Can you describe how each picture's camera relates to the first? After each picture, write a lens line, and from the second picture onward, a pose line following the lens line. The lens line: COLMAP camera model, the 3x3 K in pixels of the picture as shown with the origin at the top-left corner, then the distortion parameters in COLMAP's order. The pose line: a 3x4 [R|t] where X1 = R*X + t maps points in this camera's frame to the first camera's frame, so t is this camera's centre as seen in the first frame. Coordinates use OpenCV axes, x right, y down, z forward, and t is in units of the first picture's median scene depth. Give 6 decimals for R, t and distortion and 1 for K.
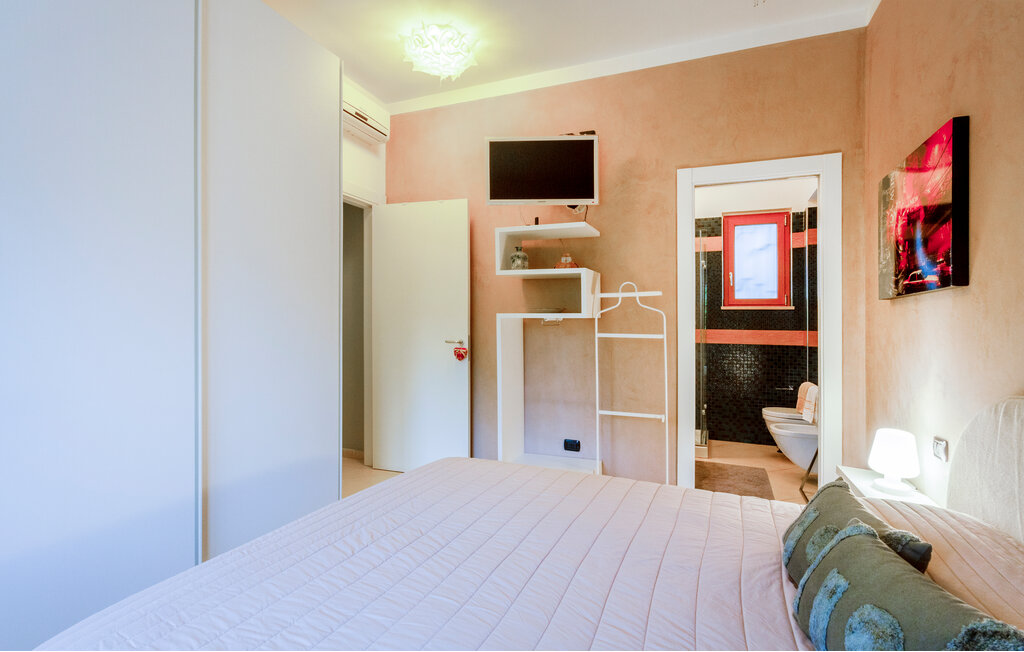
lens RADIAL K [[484.4, 0, 515.5], [0, 484.4, 323.9], [0, 0, 1]] dist [-0.001355, -0.000172]
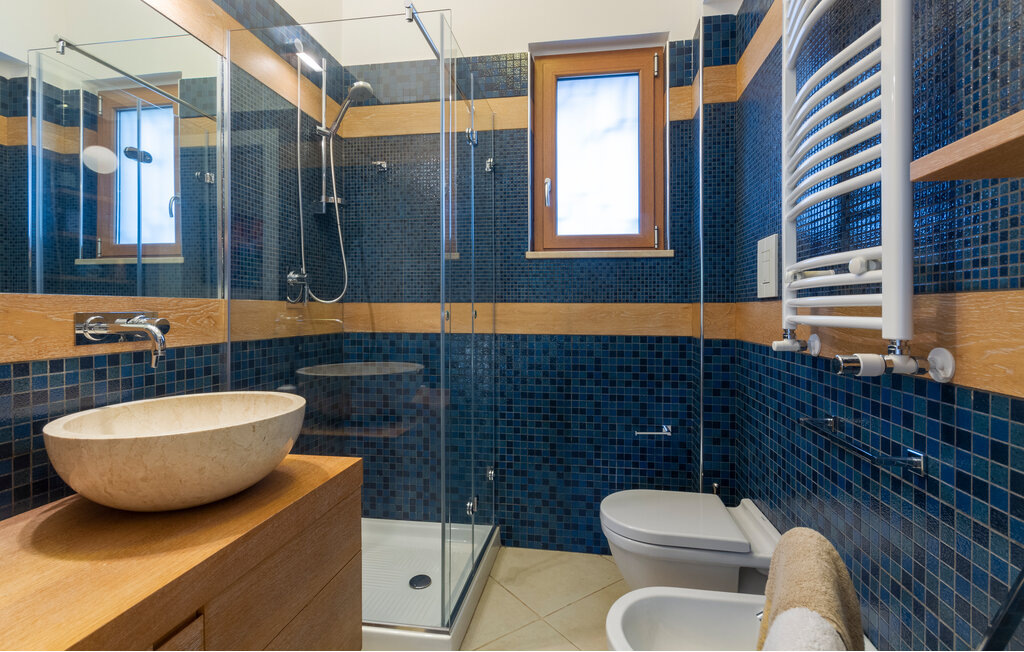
lens RADIAL K [[484.4, 0, 512.7], [0, 484.4, 319.7], [0, 0, 1]] dist [-0.001355, -0.000172]
pose [[0.975216, -0.005718, 0.221182, 0.324813], [0.002237, 0.999870, 0.015983, 0.021070], [-0.221244, -0.015092, 0.975102, 0.583671]]
